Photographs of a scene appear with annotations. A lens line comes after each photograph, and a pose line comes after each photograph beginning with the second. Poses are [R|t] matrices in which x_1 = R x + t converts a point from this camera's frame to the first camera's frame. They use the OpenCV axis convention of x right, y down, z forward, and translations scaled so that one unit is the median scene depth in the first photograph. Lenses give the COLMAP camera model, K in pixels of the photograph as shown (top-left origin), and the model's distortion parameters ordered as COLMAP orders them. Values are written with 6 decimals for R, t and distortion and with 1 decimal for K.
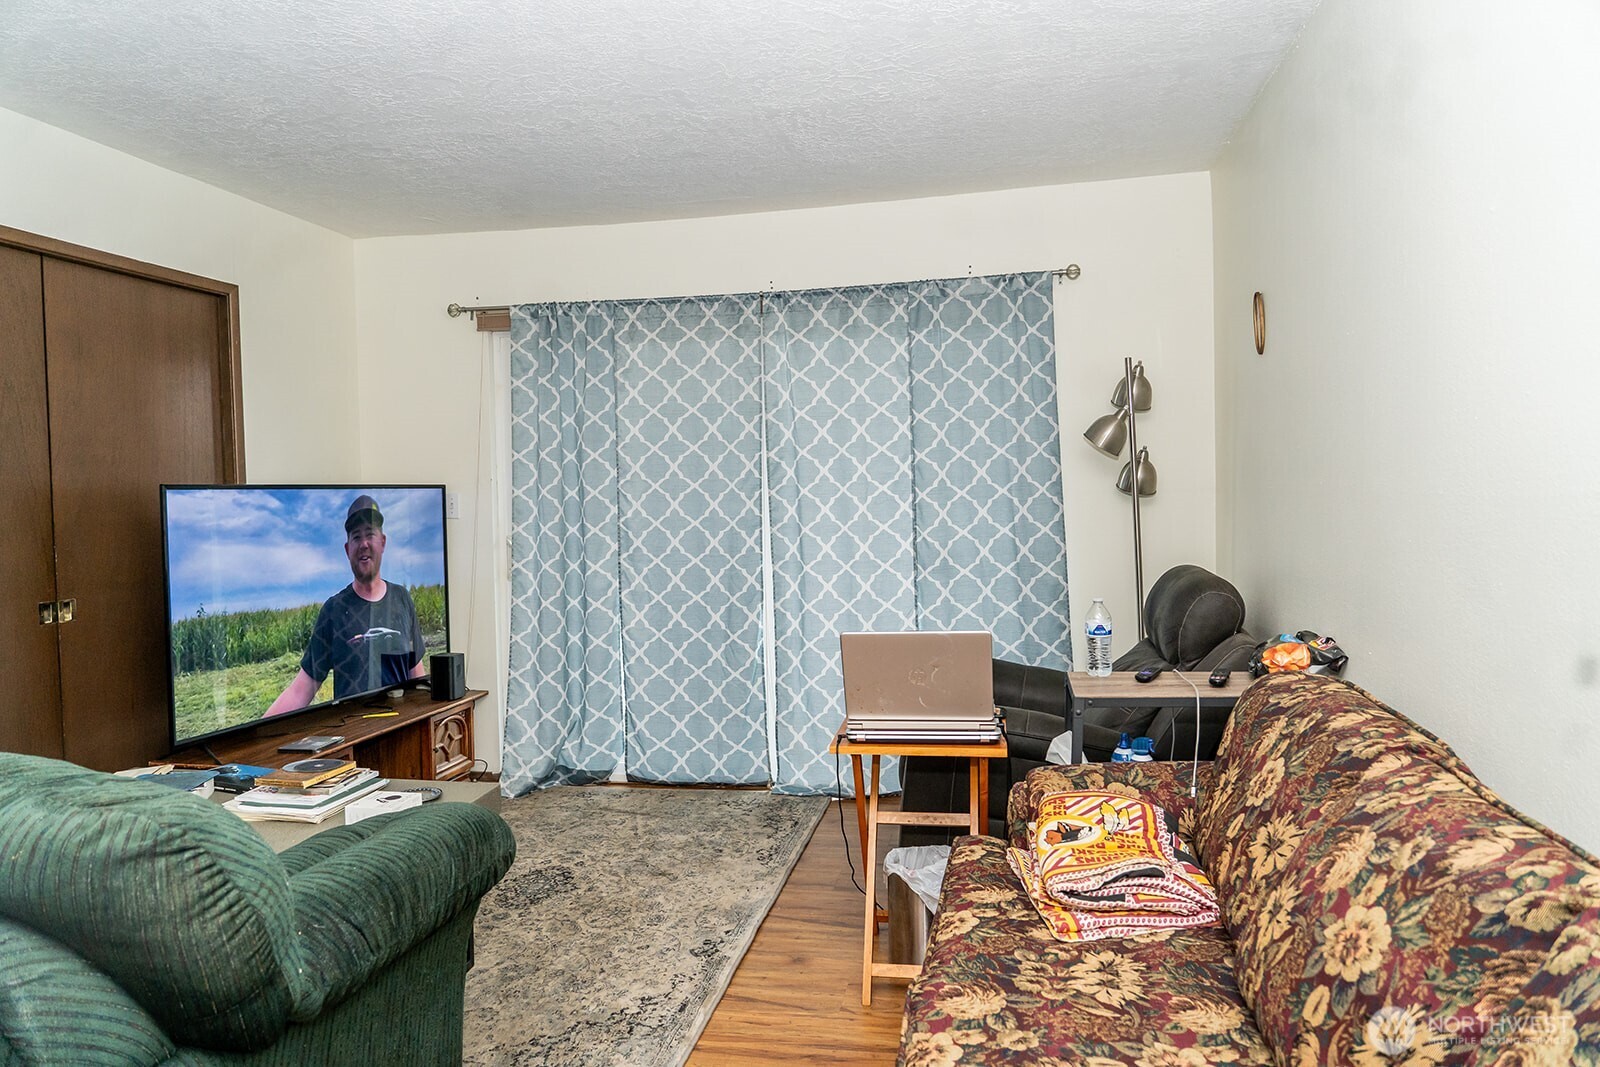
lens RADIAL K [[1086.6, 0, 802.7], [0, 1086.6, 531.0], [0, 0, 1]] dist [-0.027768, 0.004779]
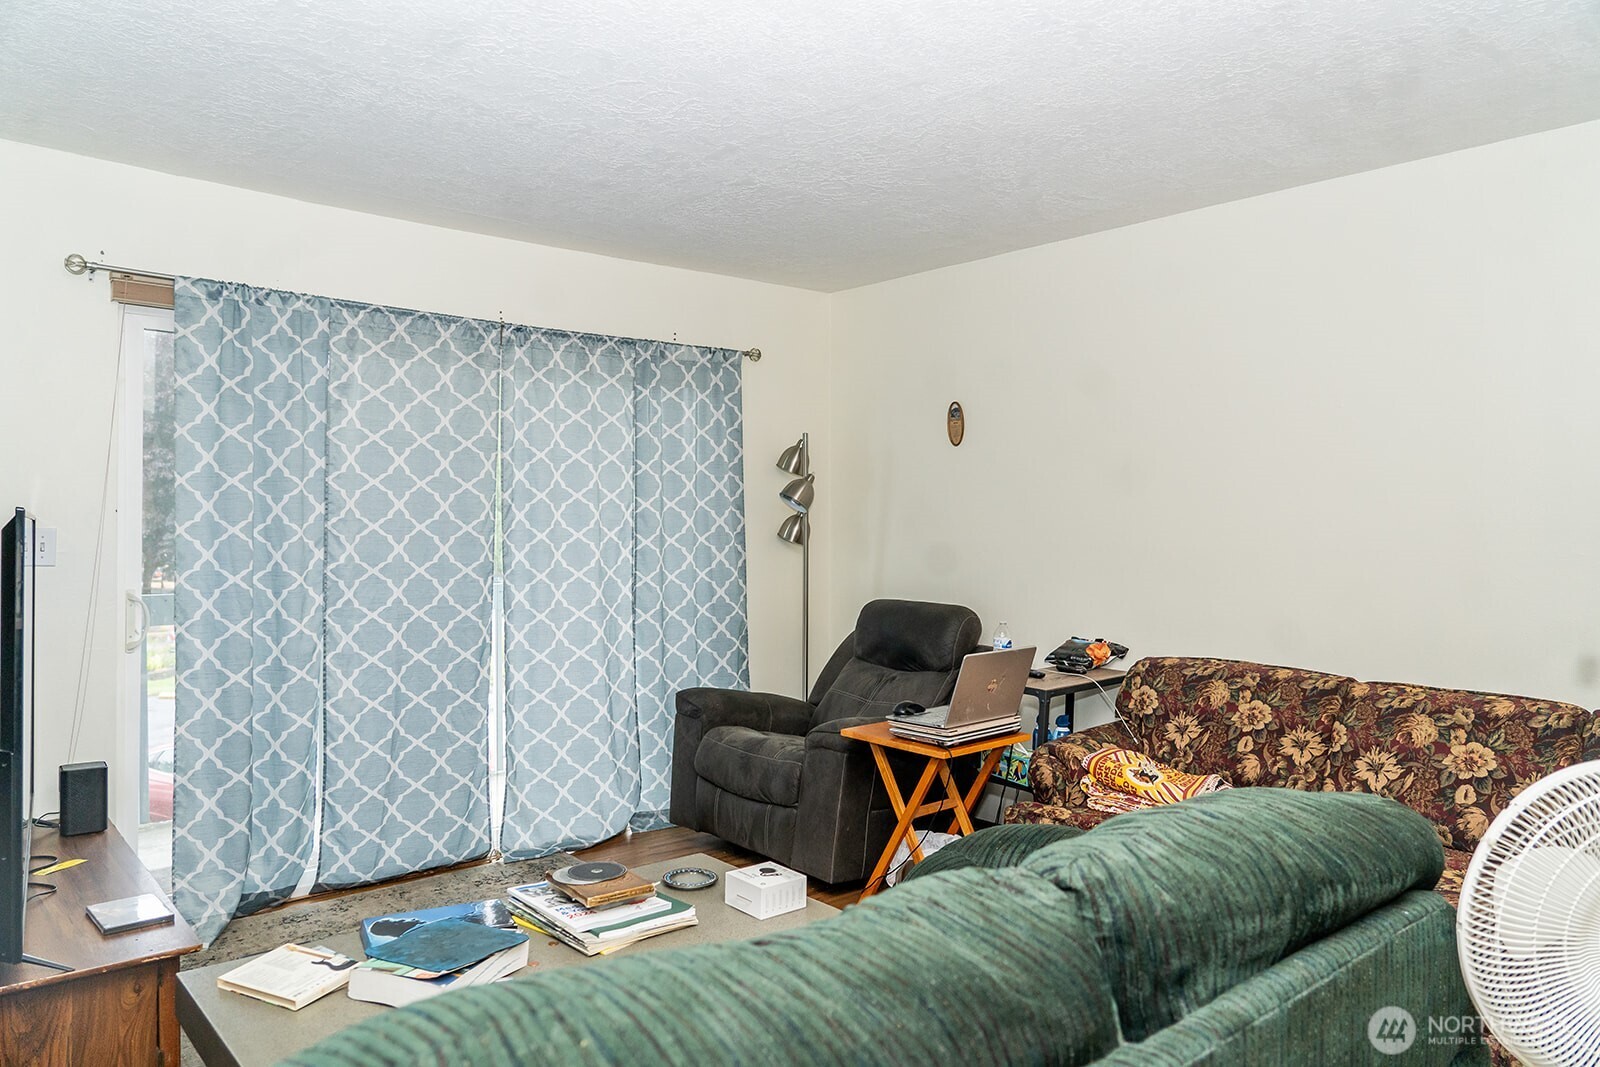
lens RADIAL K [[1086.6, 0, 804.6], [0, 1086.6, 530.2], [0, 0, 1]] dist [-0.027768, 0.004779]
pose [[0.603070, 0.022921, 0.797359, -0.612475], [0.012759, 0.999182, -0.038372, -0.002107], [-0.797586, 0.033315, 0.602284, 0.234181]]
